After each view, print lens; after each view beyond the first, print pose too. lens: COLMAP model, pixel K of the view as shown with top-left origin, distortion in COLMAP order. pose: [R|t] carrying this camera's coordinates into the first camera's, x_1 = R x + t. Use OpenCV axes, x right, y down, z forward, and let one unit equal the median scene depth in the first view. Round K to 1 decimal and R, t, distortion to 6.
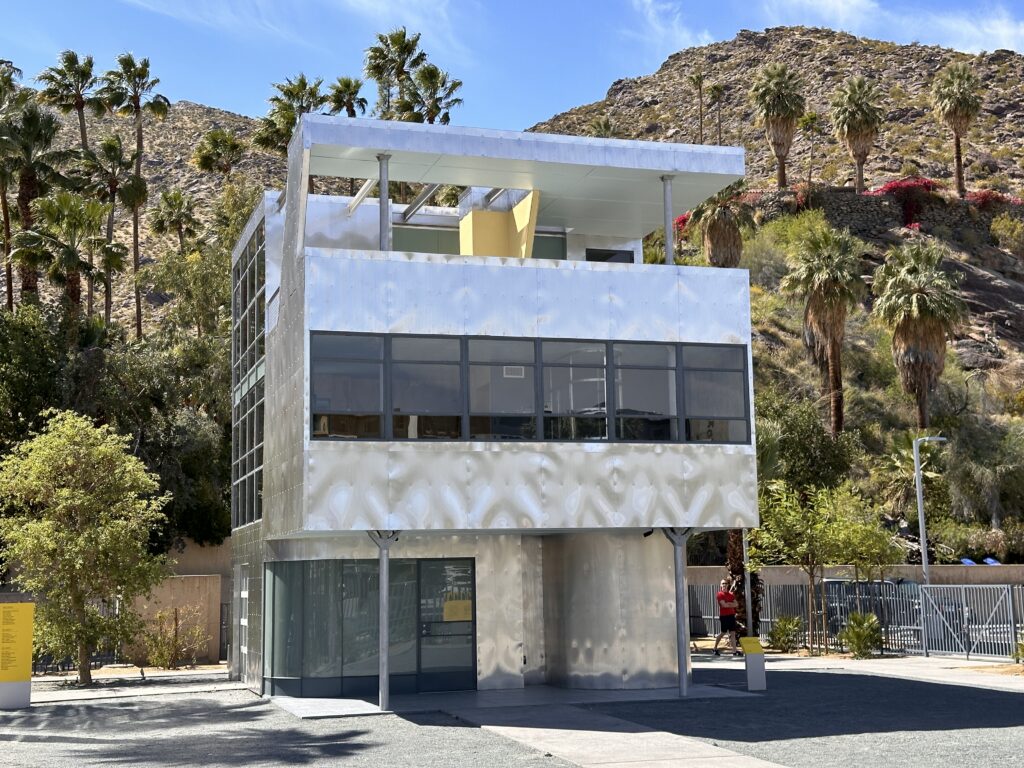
lens RADIAL K [[1443.3, 0, 514.3], [0, 1443.3, 373.6], [0, 0, 1]] dist [0.093999, 0.000000]
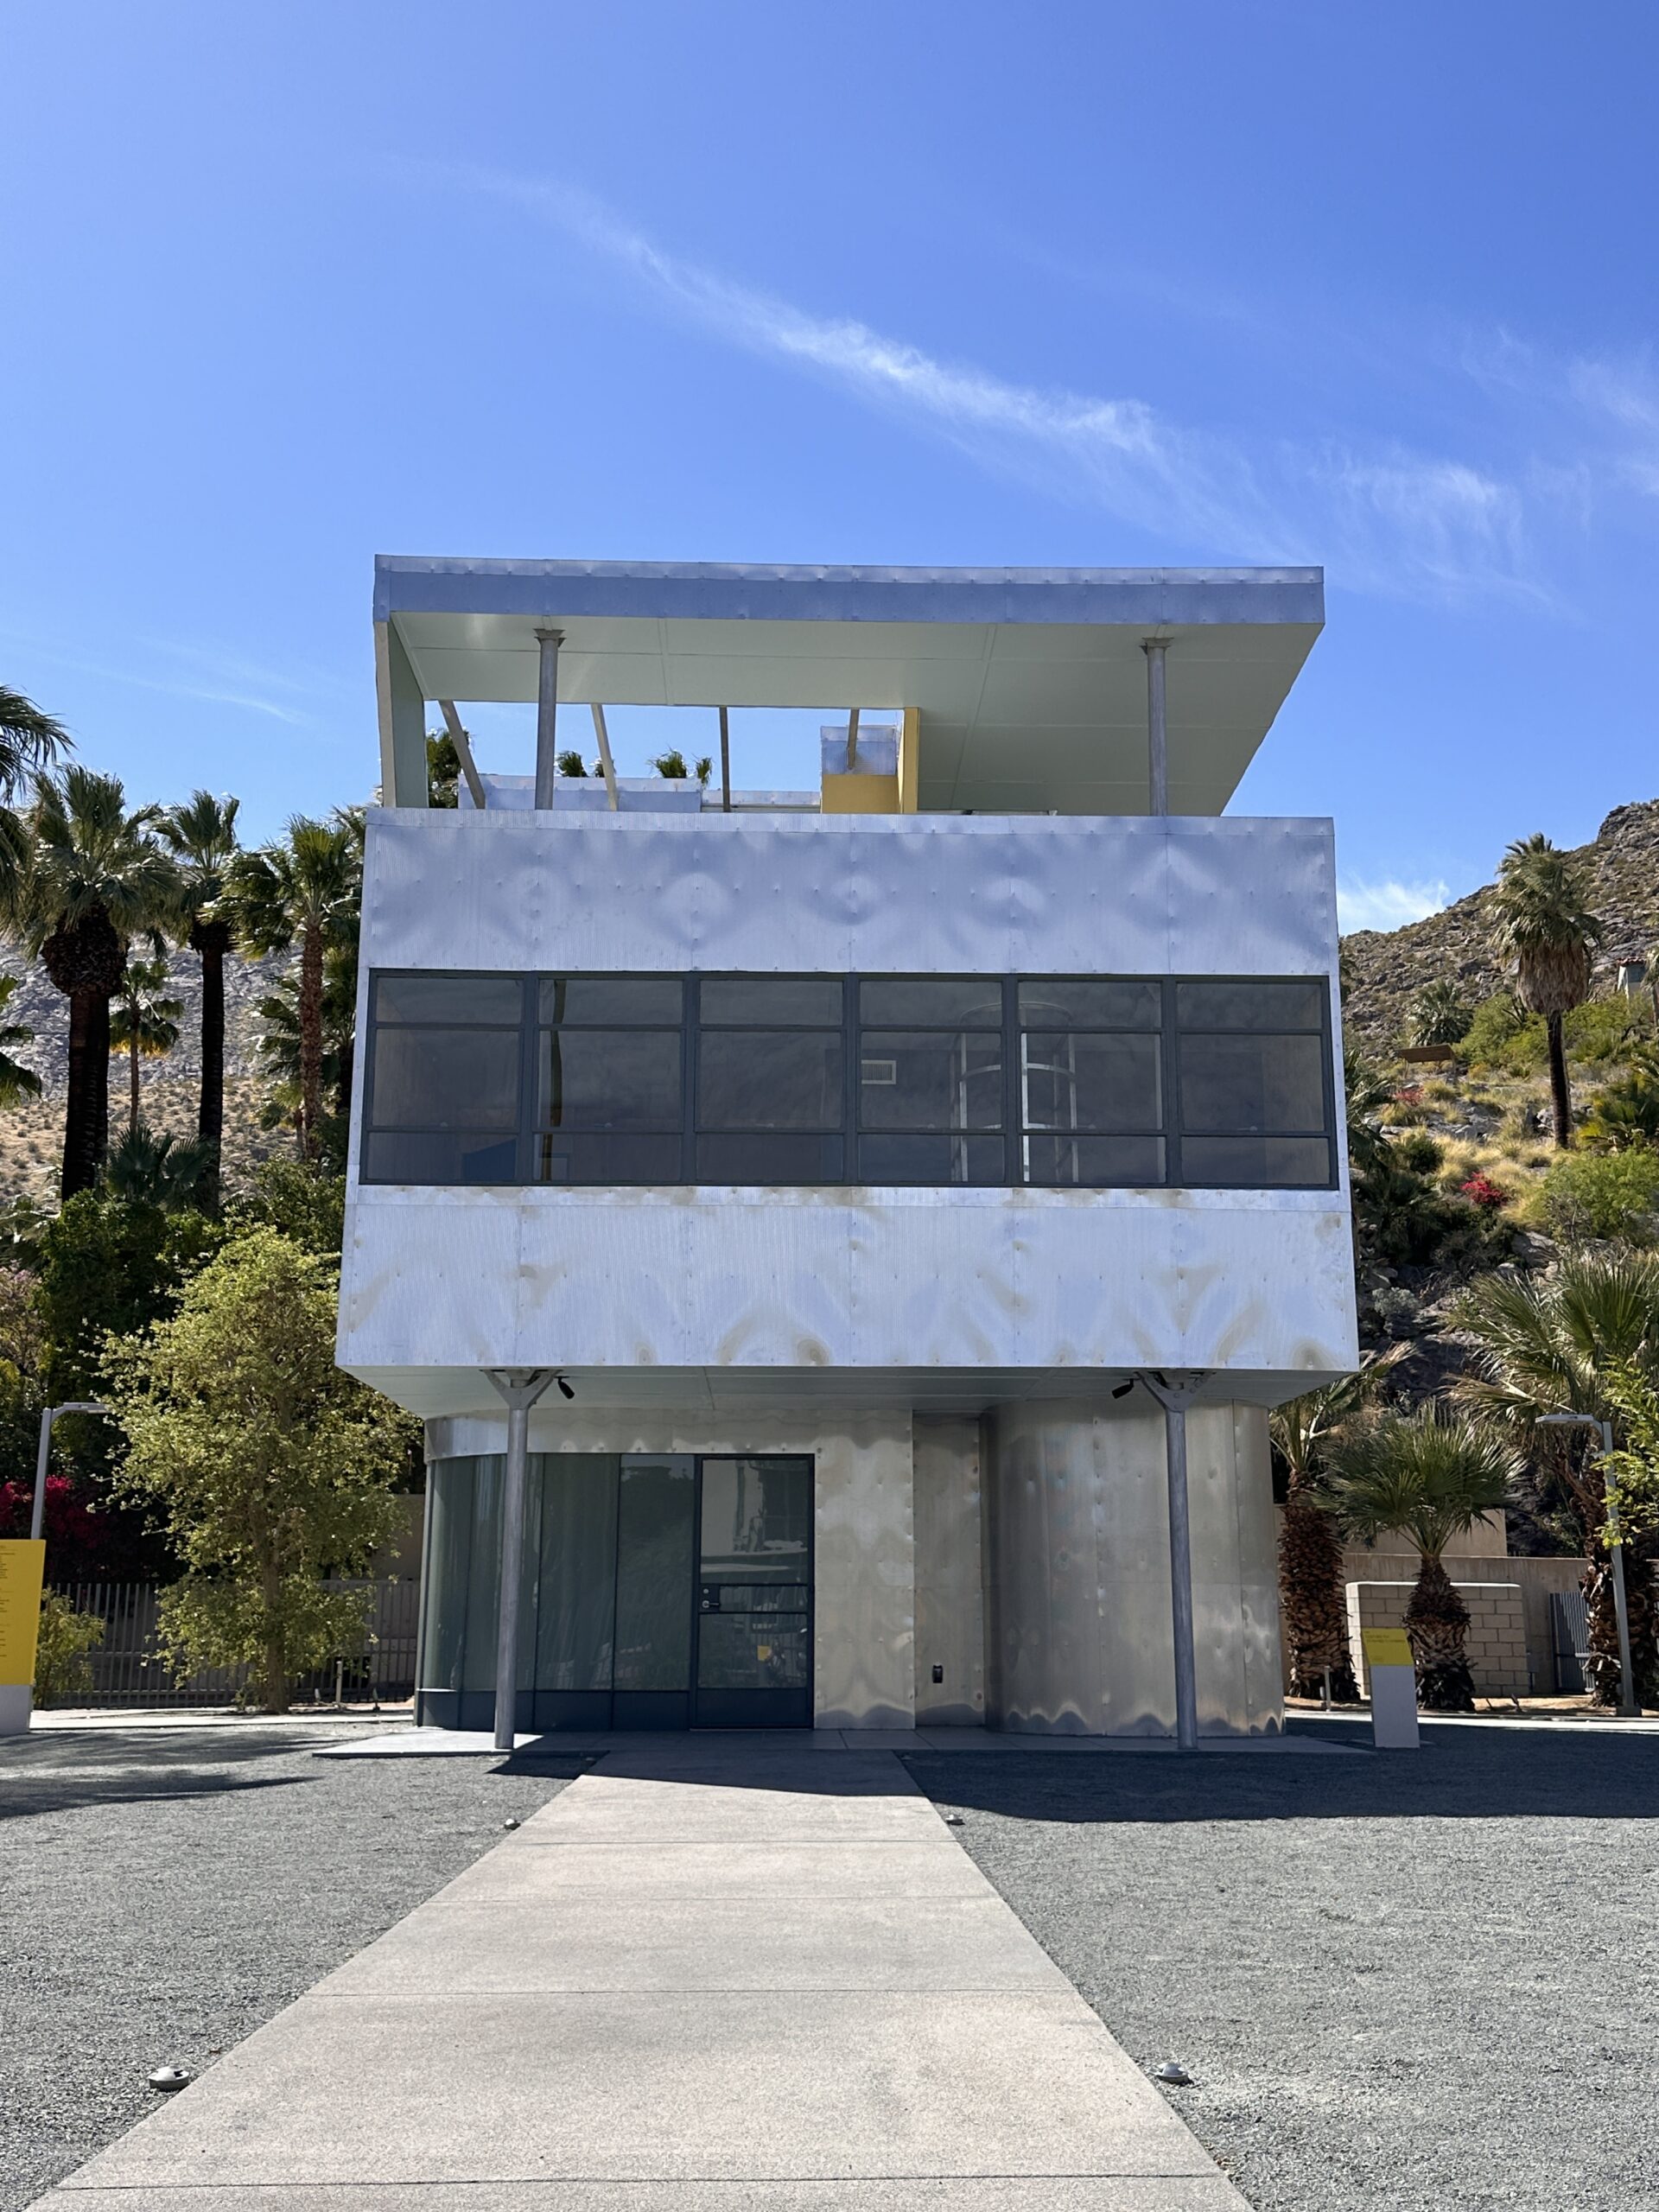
lens RADIAL K [[2235.3, 0, 820.6], [0, 2235.3, 1117.5], [0, 0, 1]] dist [0.046514, 0.000000]
pose [[0.959164, -0.043052, -0.279554, 0.209209], [0.018772, 0.995859, -0.088955, 0.087482], [0.282226, 0.080075, 0.956000, 0.286696]]
